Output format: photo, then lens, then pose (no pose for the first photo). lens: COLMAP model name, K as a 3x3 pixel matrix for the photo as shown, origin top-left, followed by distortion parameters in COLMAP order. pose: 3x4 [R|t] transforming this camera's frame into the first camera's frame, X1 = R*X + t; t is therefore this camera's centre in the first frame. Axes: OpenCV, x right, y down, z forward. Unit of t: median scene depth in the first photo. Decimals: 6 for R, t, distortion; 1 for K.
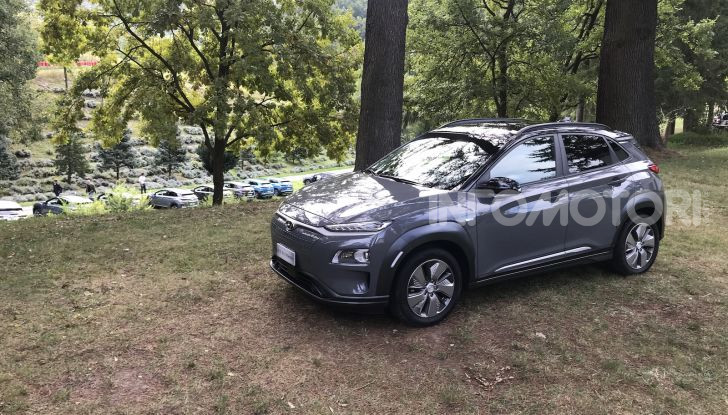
lens RADIAL K [[580.2, 0, 364.3], [0, 580.2, 194.7], [0, 0, 1]] dist [0.044129, -0.069787]
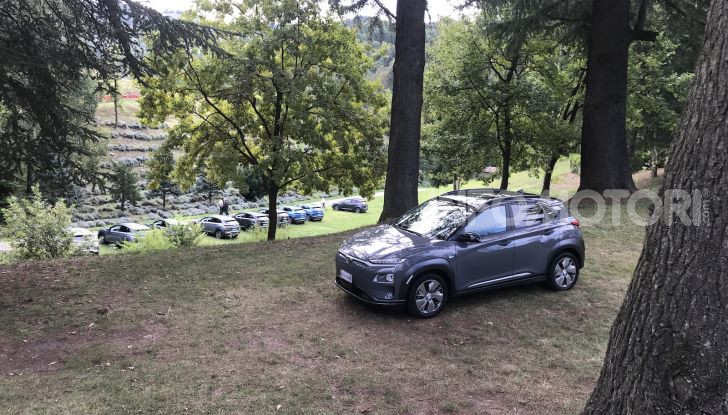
lens RADIAL K [[580.2, 0, 364.3], [0, 580.2, 194.7], [0, 0, 1]] dist [0.044129, -0.069787]
pose [[0.999068, -0.001223, -0.043140, -0.001834], [-0.000343, 0.999341, -0.036284, -0.025207], [0.043156, 0.036265, 0.998410, -0.236230]]
